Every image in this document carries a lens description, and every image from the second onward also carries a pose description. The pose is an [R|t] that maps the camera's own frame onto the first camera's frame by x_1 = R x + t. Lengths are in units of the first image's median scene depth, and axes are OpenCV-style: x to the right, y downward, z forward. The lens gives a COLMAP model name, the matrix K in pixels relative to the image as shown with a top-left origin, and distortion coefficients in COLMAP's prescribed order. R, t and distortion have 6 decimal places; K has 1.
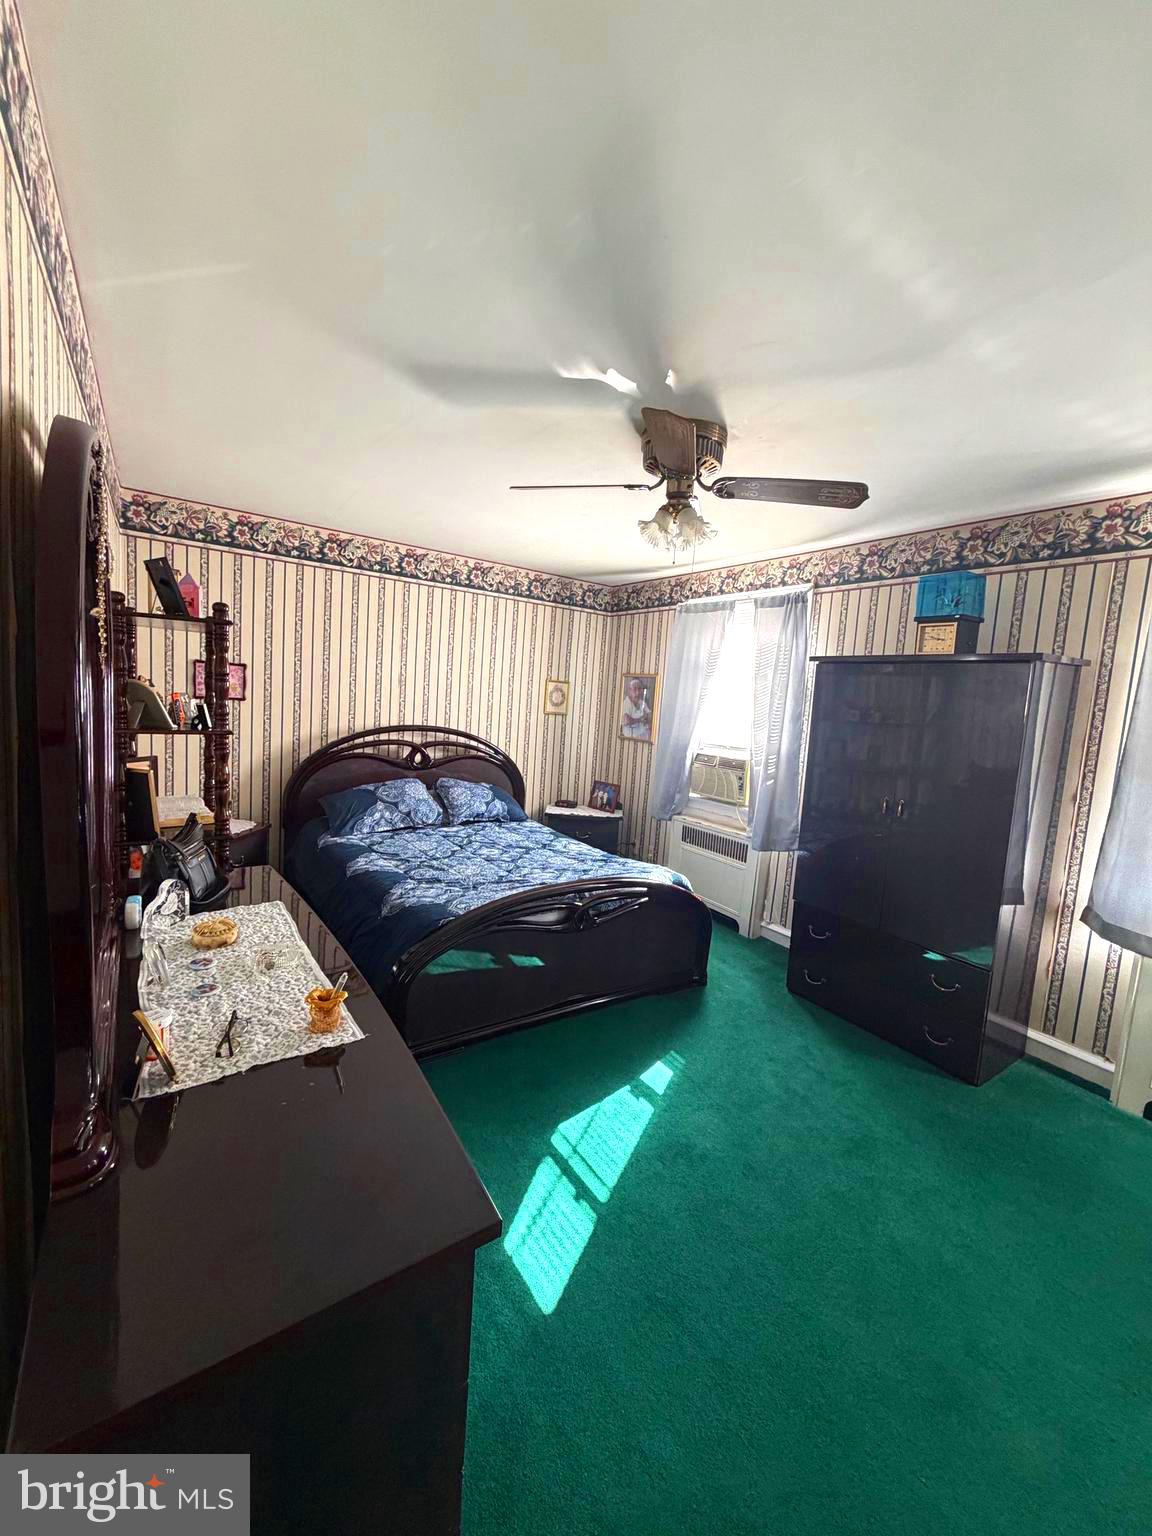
lens RADIAL K [[611.7, 0, 571.3], [0, 611.7, 759.0], [0, 0, 1]] dist [0.001271, 0.000098]
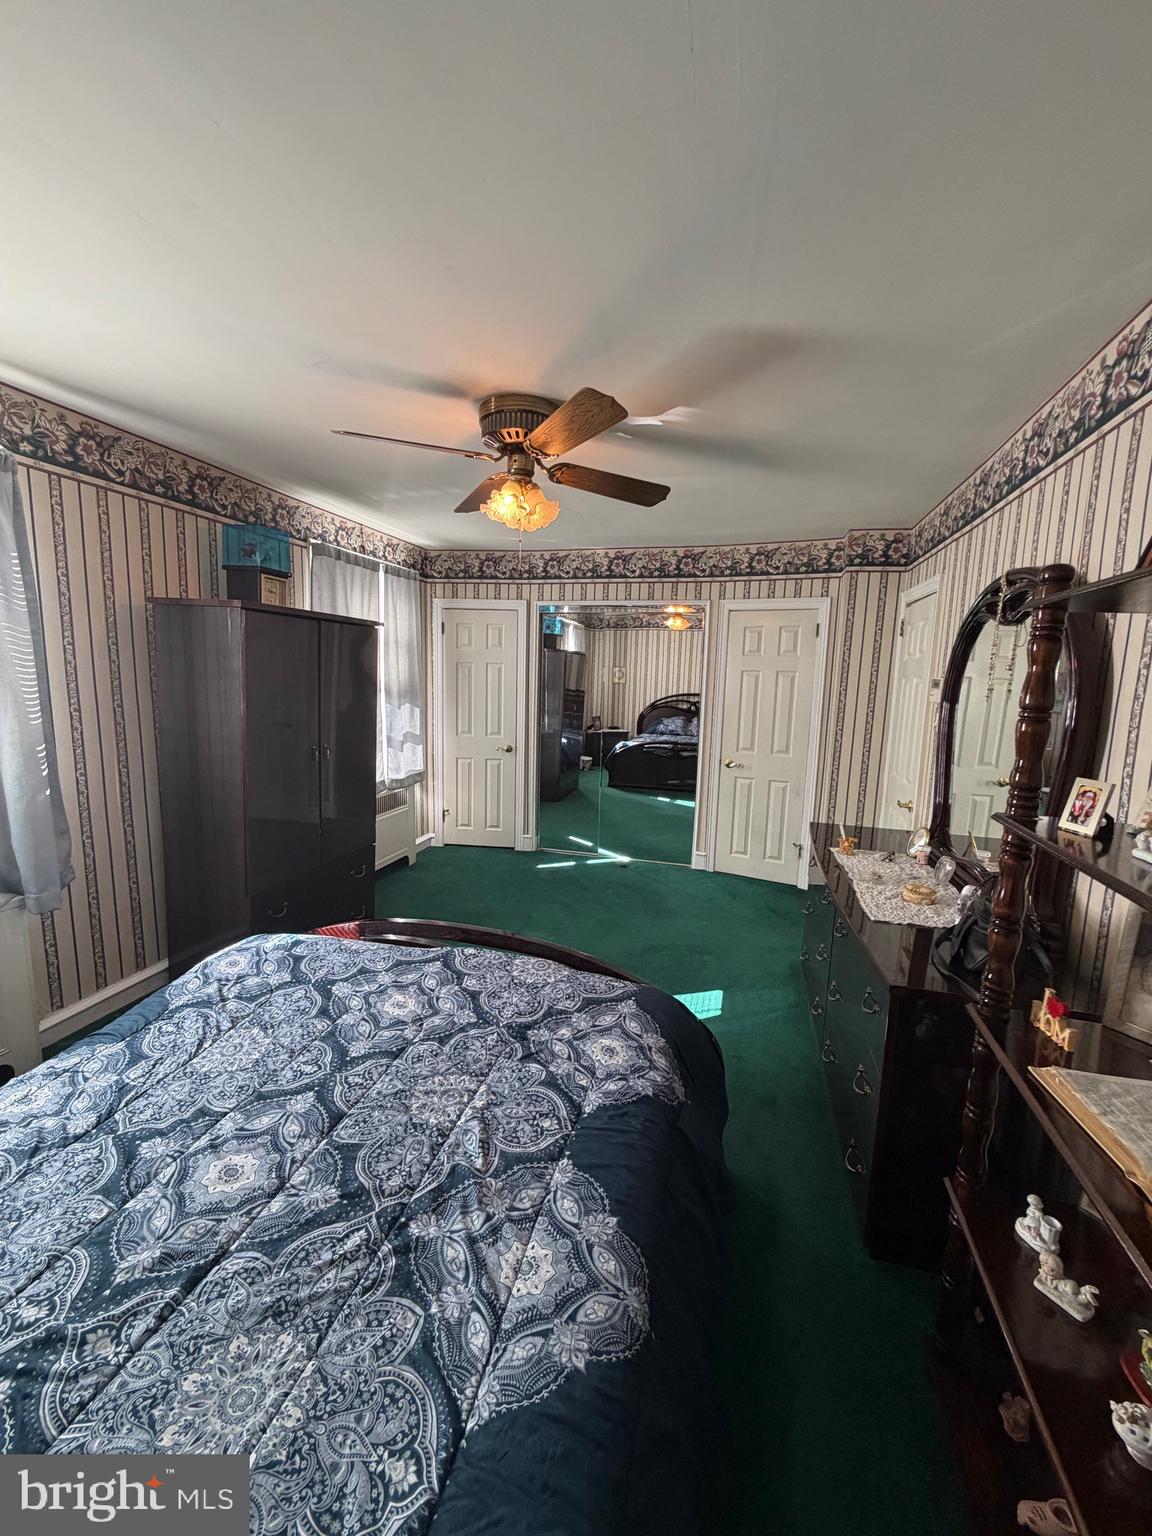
lens RADIAL K [[611.7, 0, 578.0], [0, 611.7, 763.2], [0, 0, 1]] dist [0.001271, 0.000098]
pose [[-0.638517, -0.201382, 0.742793, -0.472262], [0.004761, 0.964106, 0.265475, -0.155306], [-0.769593, 0.173047, -0.614639, 1.065640]]
